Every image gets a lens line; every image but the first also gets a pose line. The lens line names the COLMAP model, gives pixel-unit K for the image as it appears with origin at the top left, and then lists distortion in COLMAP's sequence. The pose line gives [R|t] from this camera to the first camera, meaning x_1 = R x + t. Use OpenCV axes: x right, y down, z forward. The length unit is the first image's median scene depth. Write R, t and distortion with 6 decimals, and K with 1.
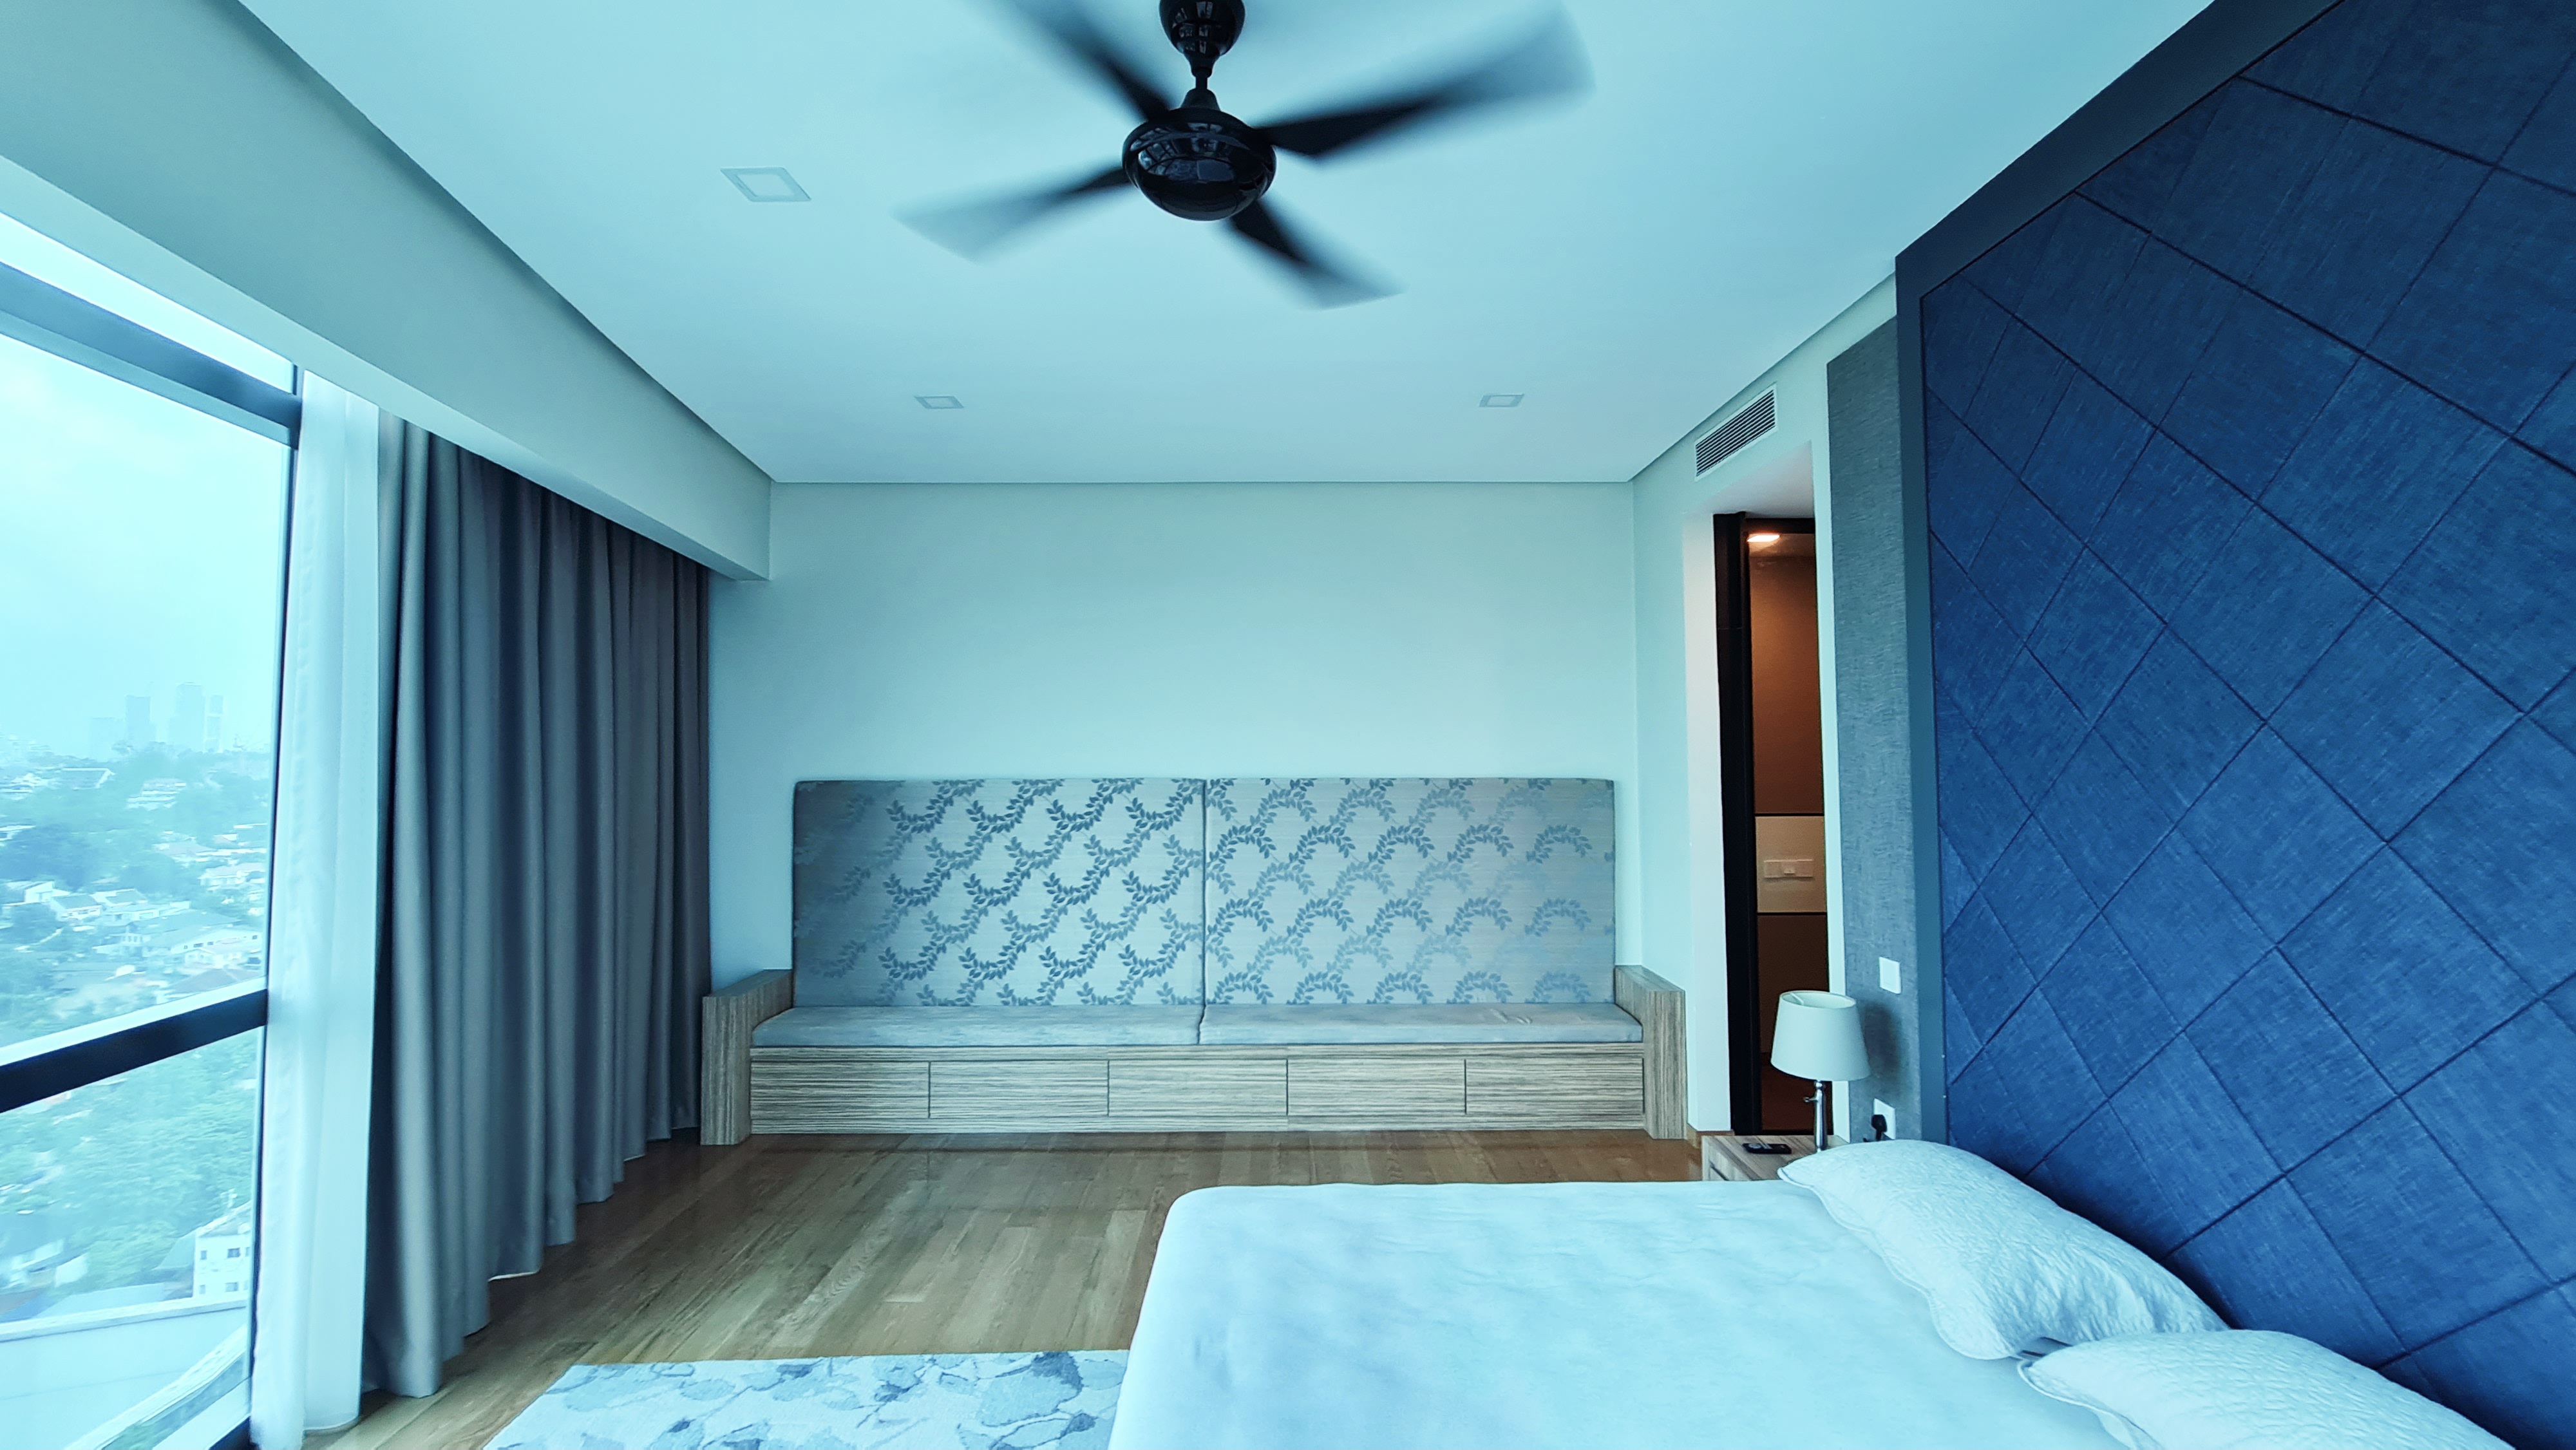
lens RADIAL K [[1050.3, 0, 1277.3], [0, 1050.3, 720.1], [0, 0, 1]] dist [-0.004753, -0.000555]
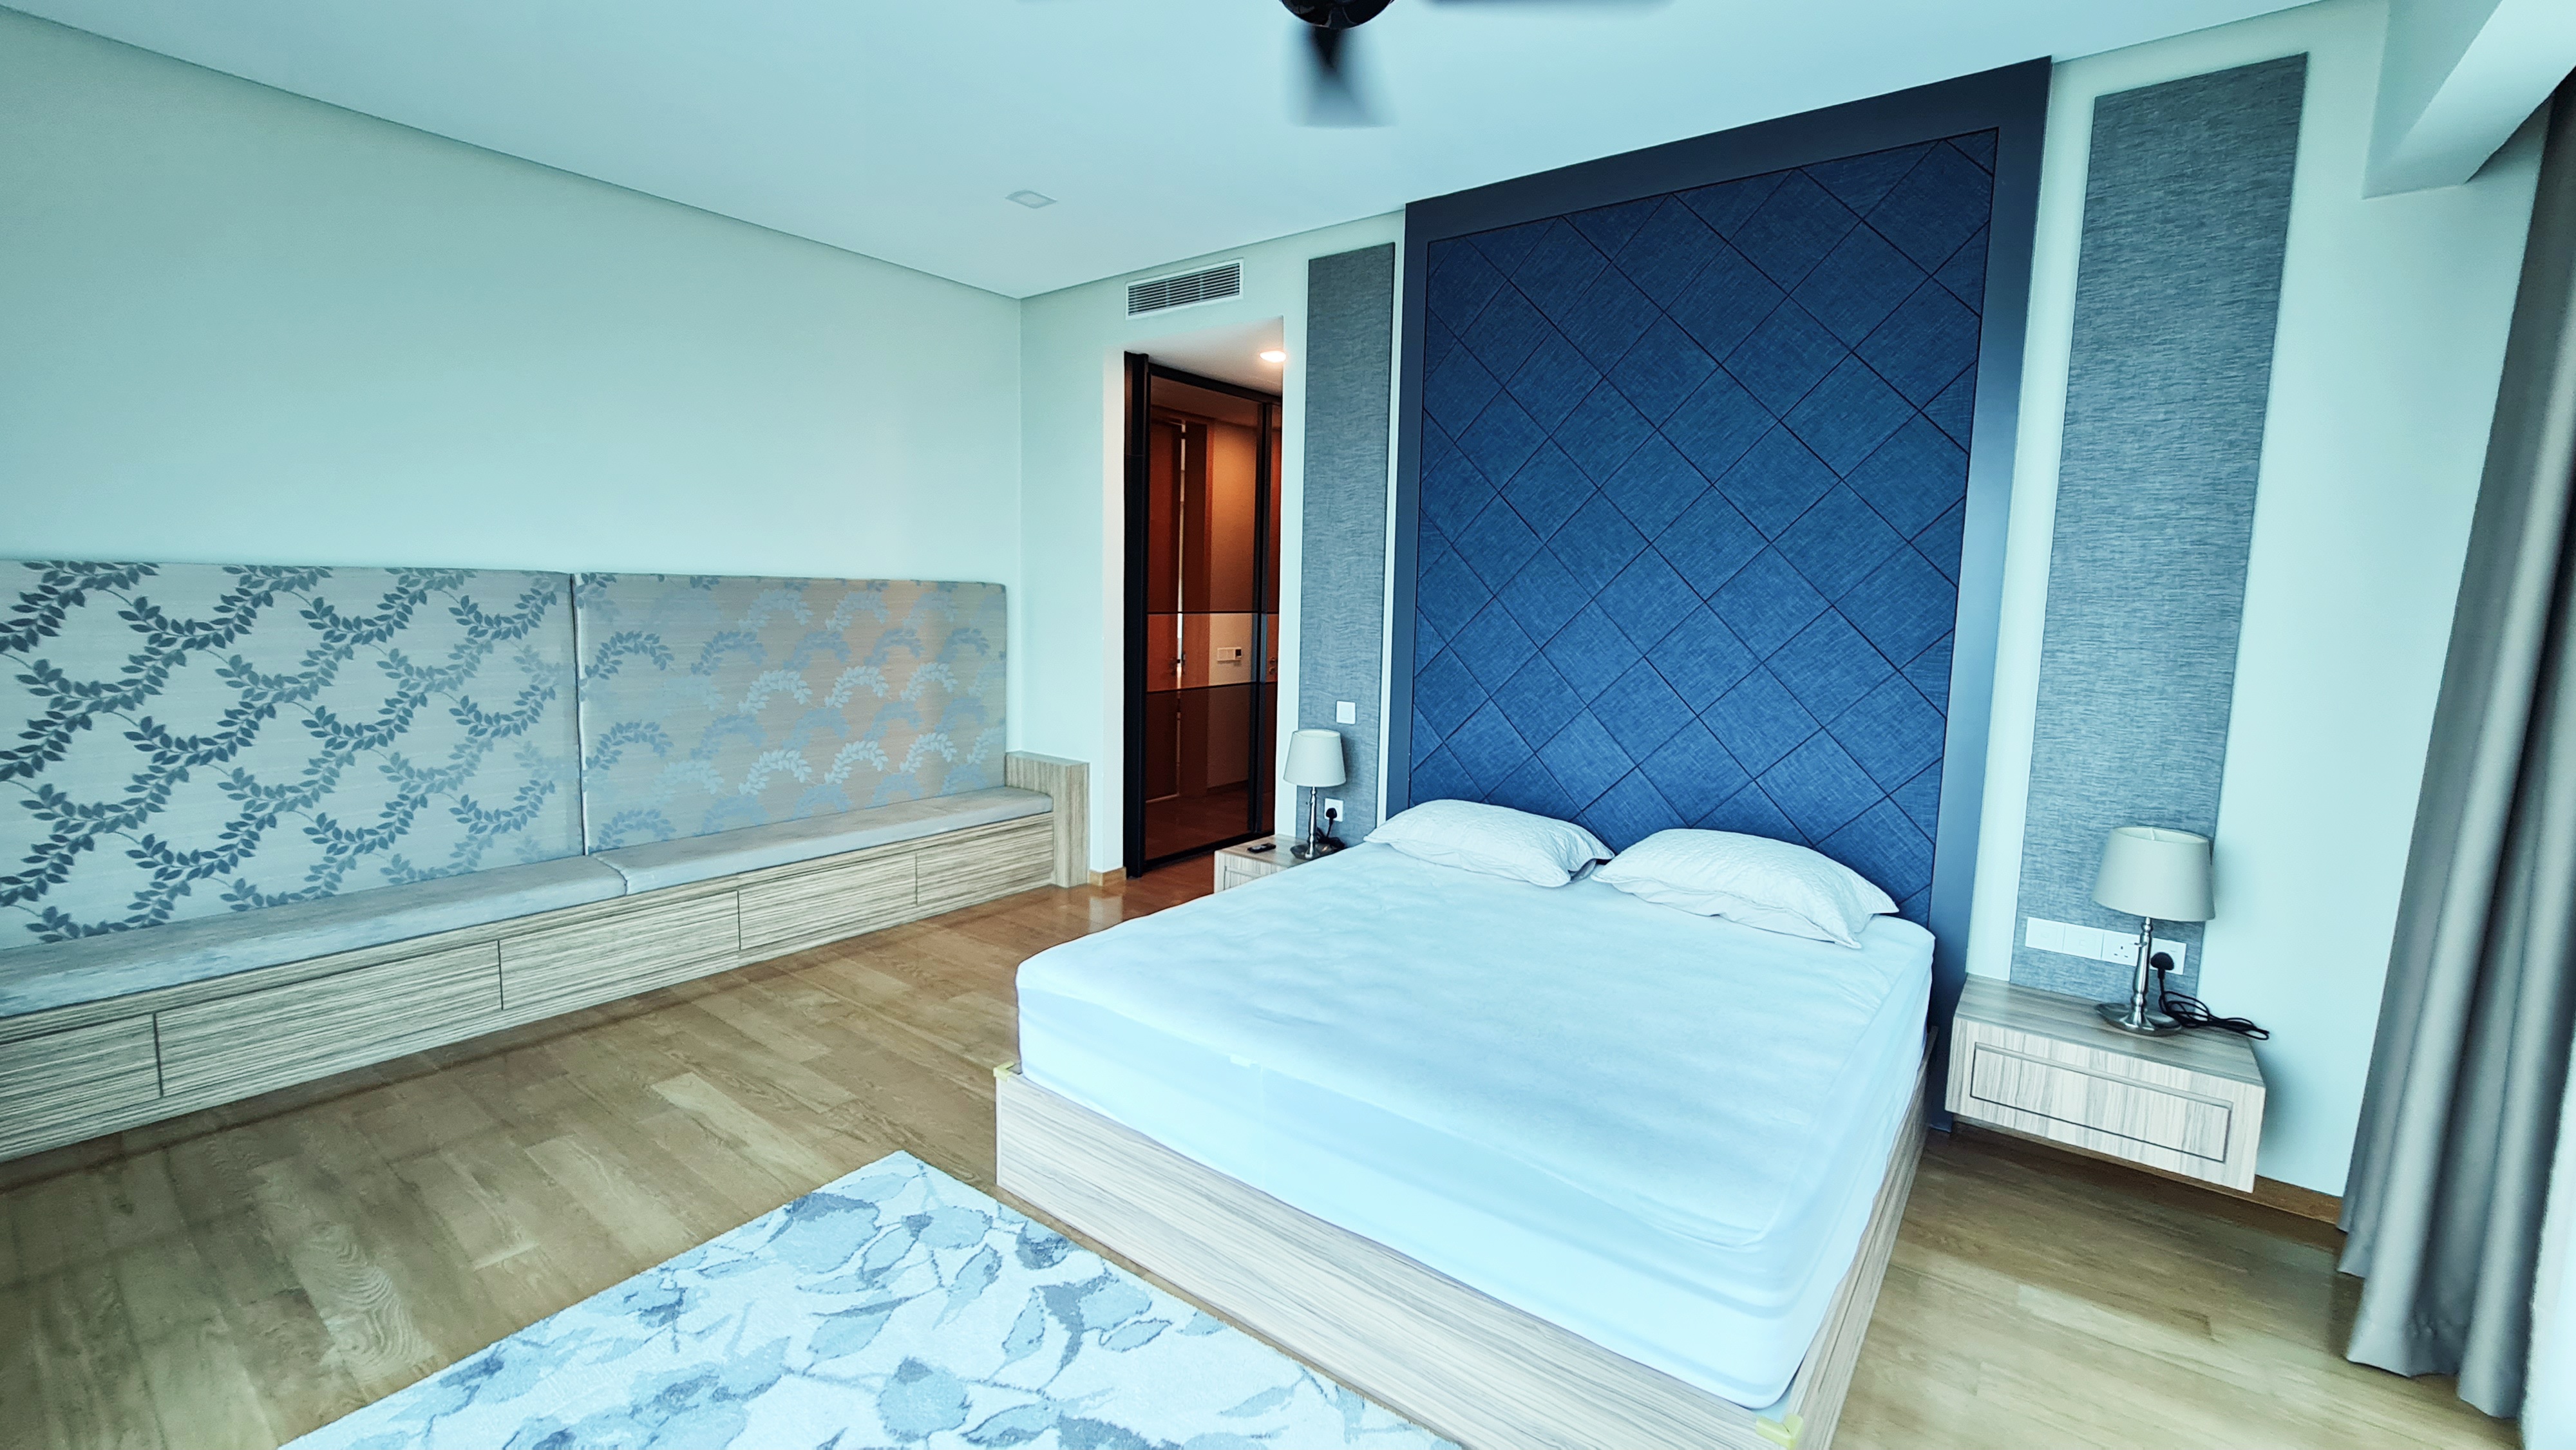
lens RADIAL K [[1050.3, 0, 1277.3], [0, 1050.3, 720.1], [0, 0, 1]] dist [-0.004753, -0.000555]
pose [[0.612330, -0.080672, 0.786476, -0.403163], [-0.049143, 0.988973, 0.139705, 0.033078], [-0.789073, -0.124195, 0.601614, 0.119124]]
